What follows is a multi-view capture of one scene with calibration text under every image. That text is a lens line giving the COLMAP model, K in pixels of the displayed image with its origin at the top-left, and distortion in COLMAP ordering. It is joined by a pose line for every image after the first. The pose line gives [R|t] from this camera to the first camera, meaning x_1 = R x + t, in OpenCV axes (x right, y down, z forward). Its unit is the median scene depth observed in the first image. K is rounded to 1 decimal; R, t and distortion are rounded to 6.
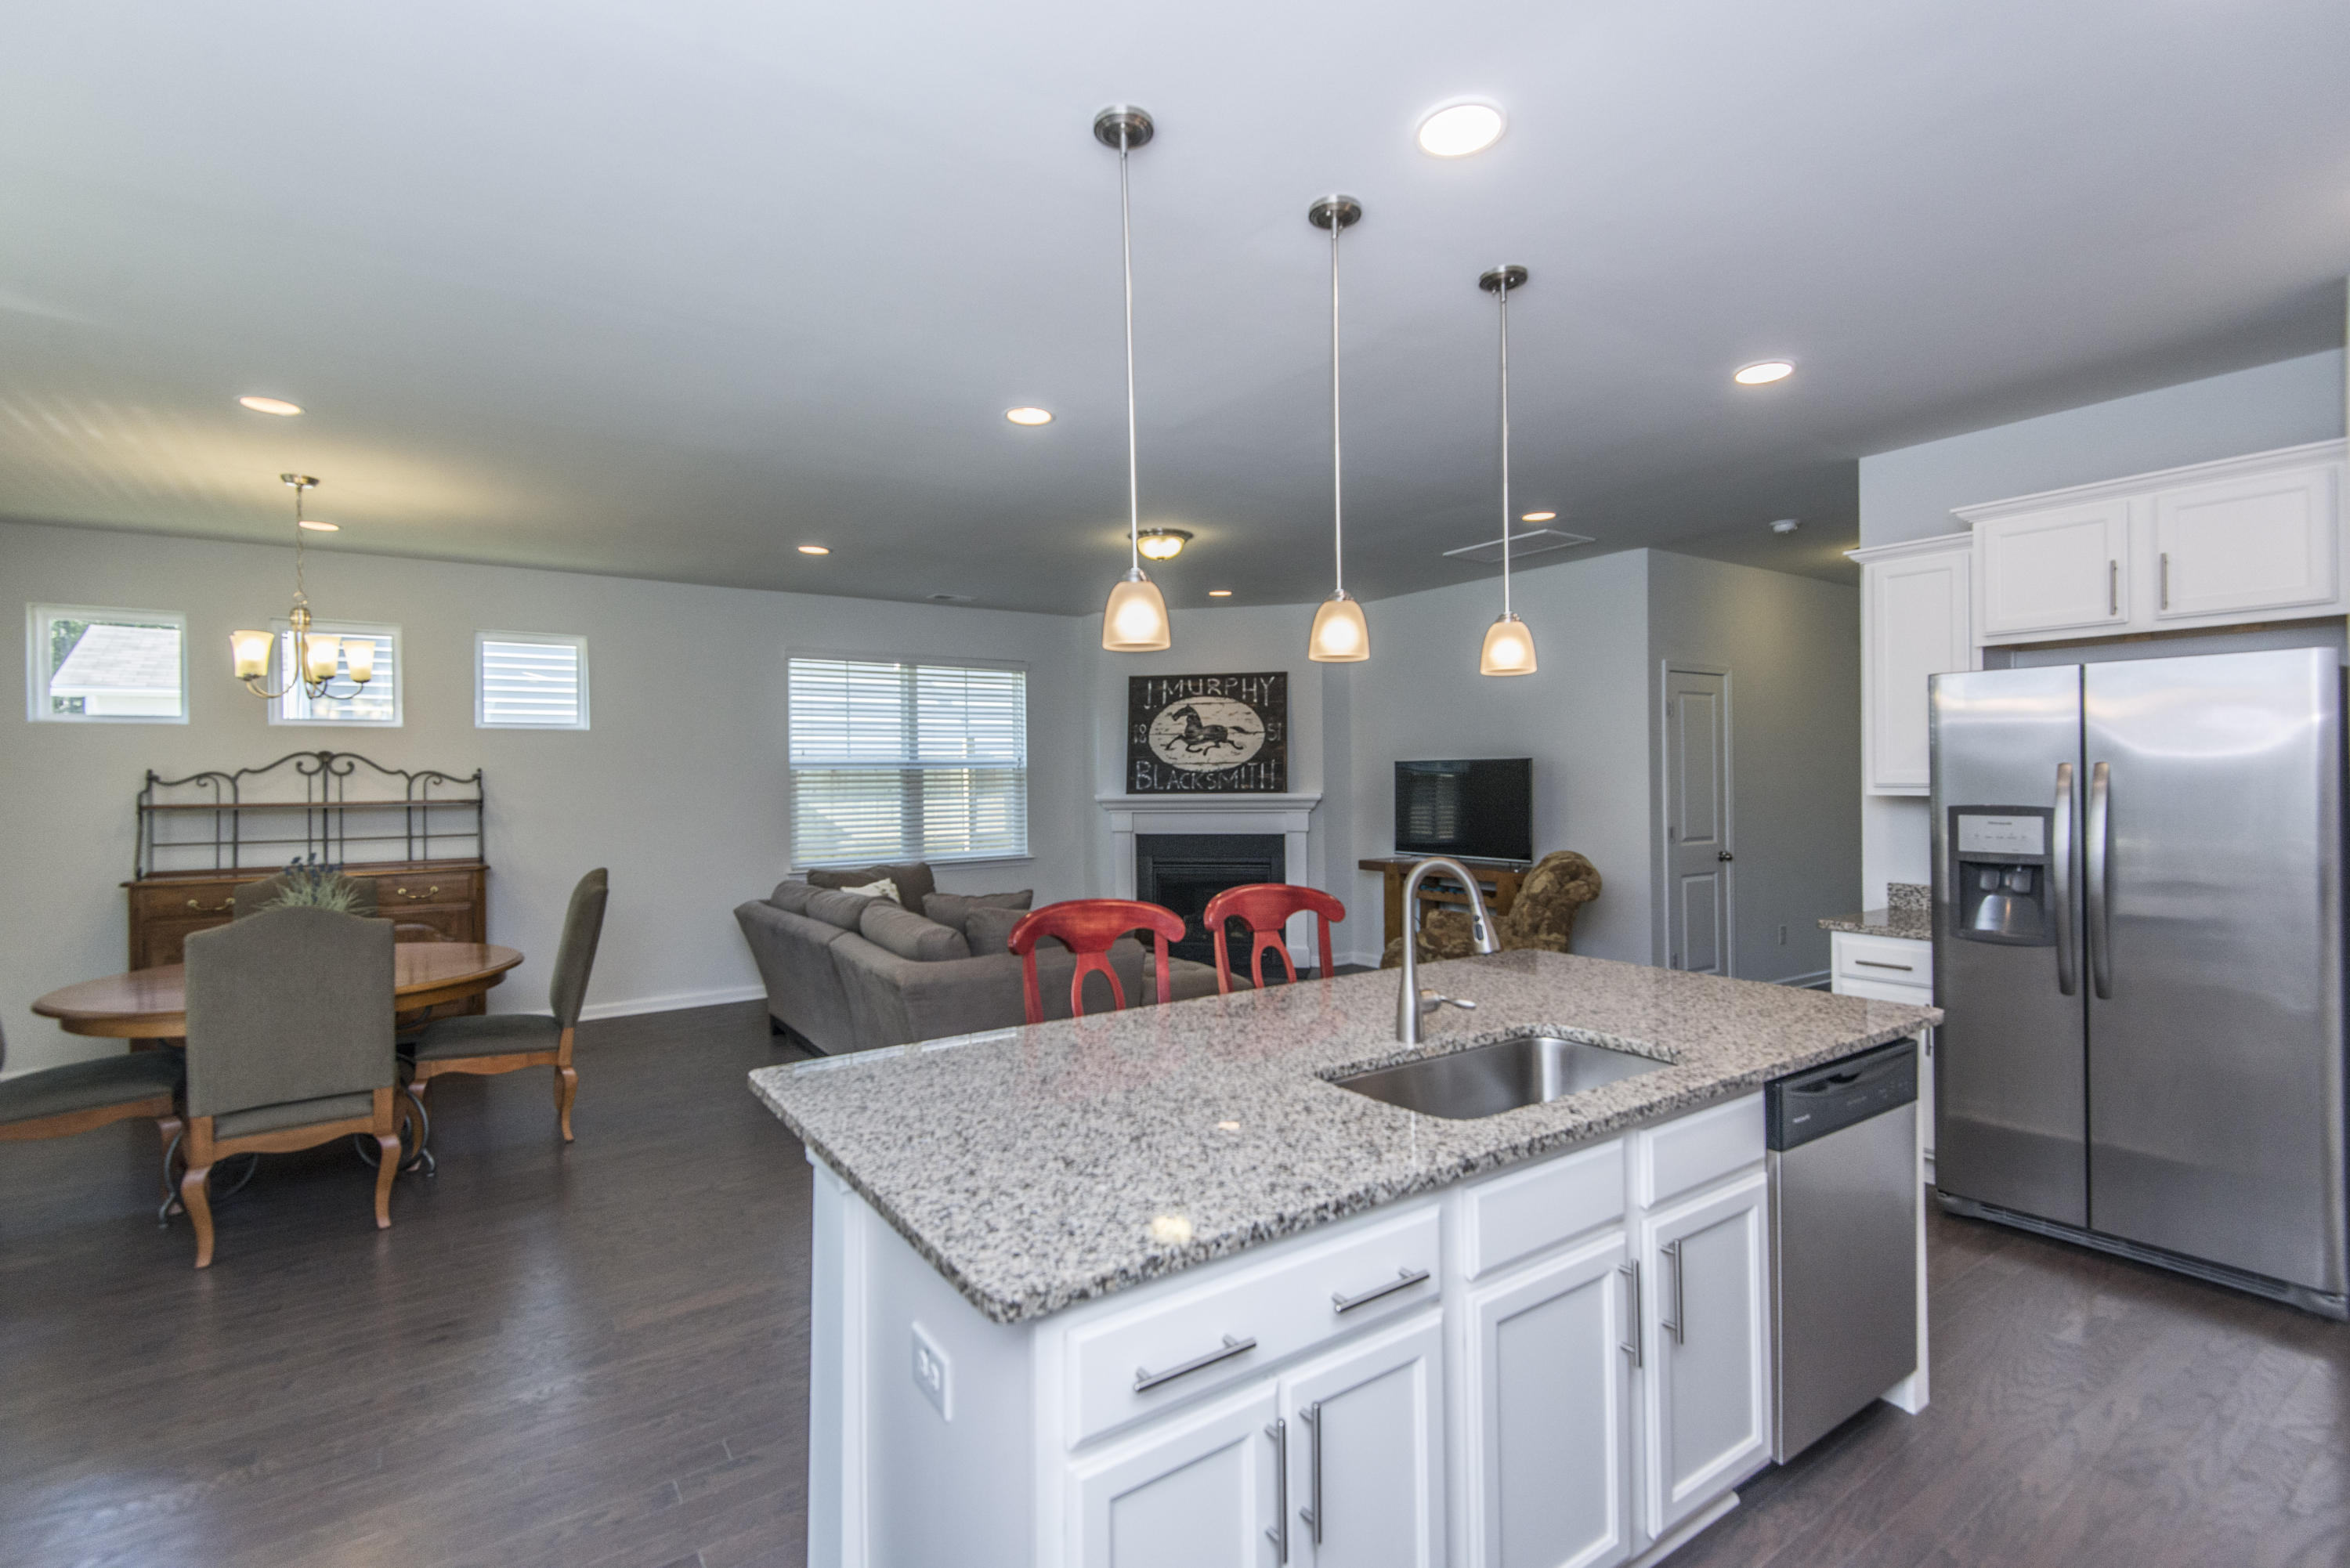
lens RADIAL K [[1064.9, 0, 1181.9], [0, 1064.9, 769.9], [0, 0, 1]] dist [0.029672, -0.015399]
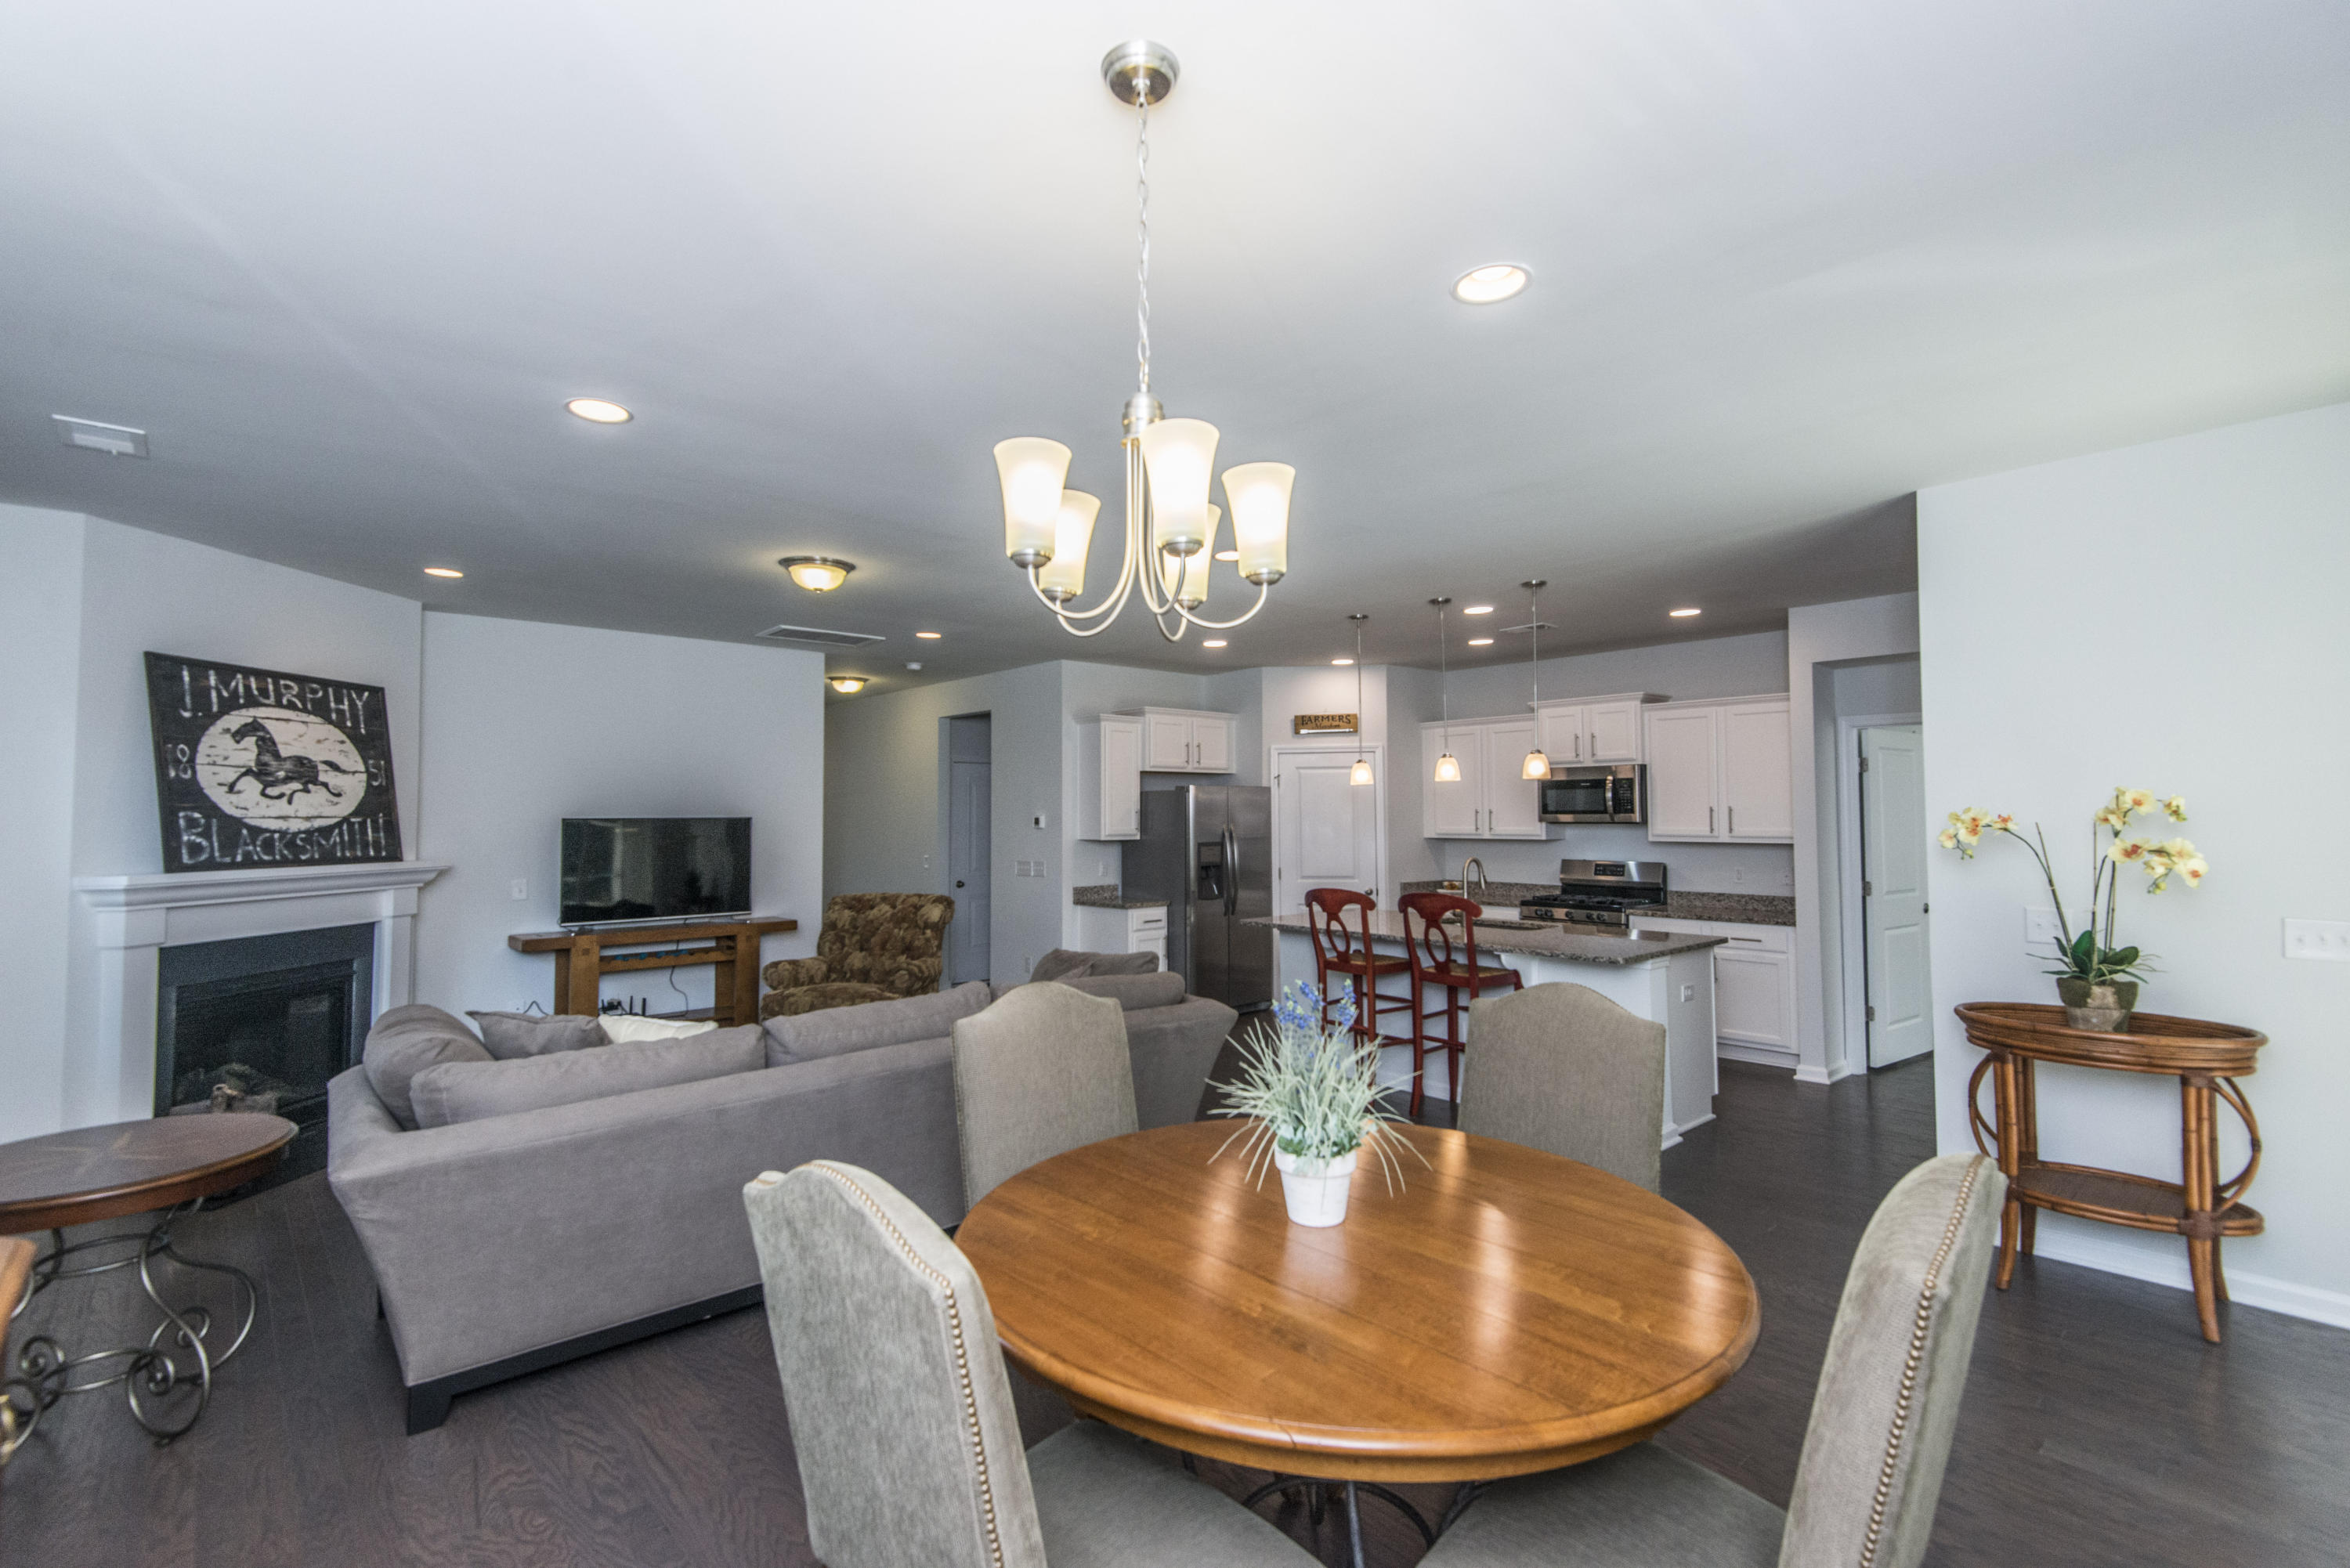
lens RADIAL K [[1064.9, 0, 1156.1], [0, 1064.9, 776.7], [0, 0, 1]] dist [0.029672, -0.015399]
pose [[-0.114888, 0.049288, 0.992155, -0.693231], [0.002249, 0.998779, -0.049357, 0.002326], [-0.993376, -0.003439, -0.114858, 0.609309]]
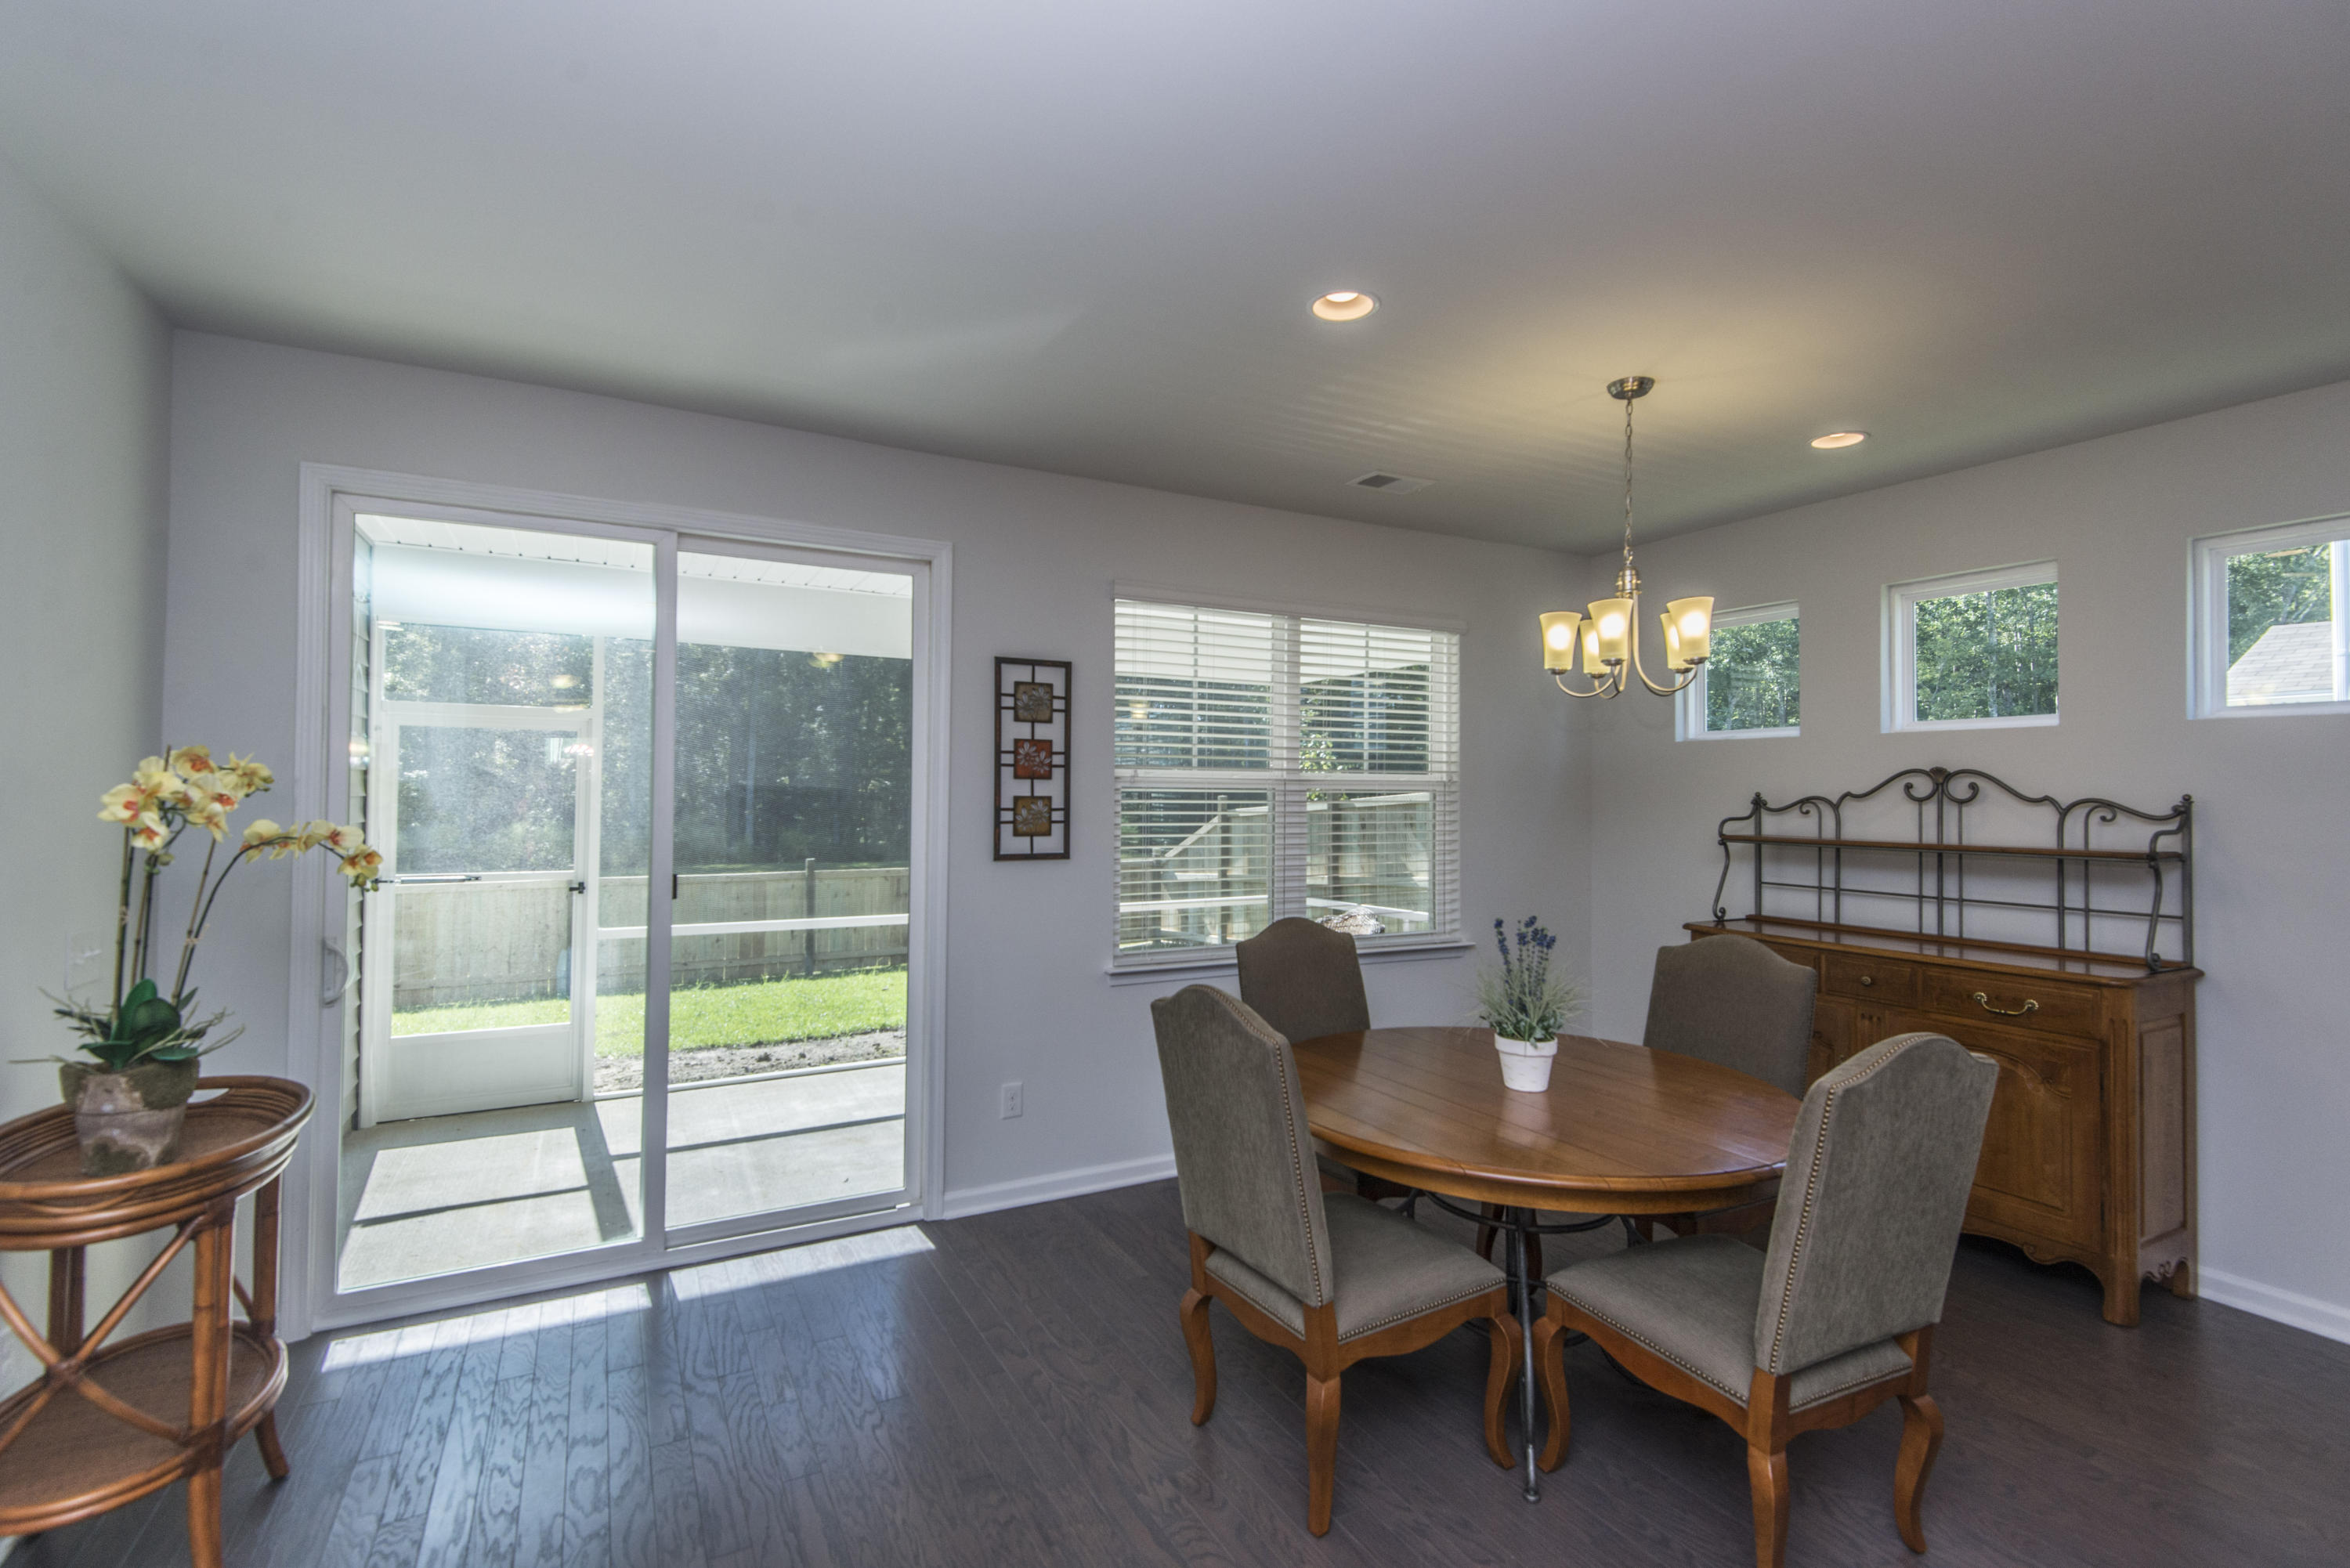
lens RADIAL K [[1064.9, 0, 1165.2], [0, 1064.9, 772.8], [0, 0, 1]] dist [0.029672, -0.015399]
pose [[-0.117123, -0.011180, -0.993054, -0.048033], [-0.006003, 0.999926, -0.010549, -0.003163], [0.993099, 0.004726, -0.117181, 0.454816]]
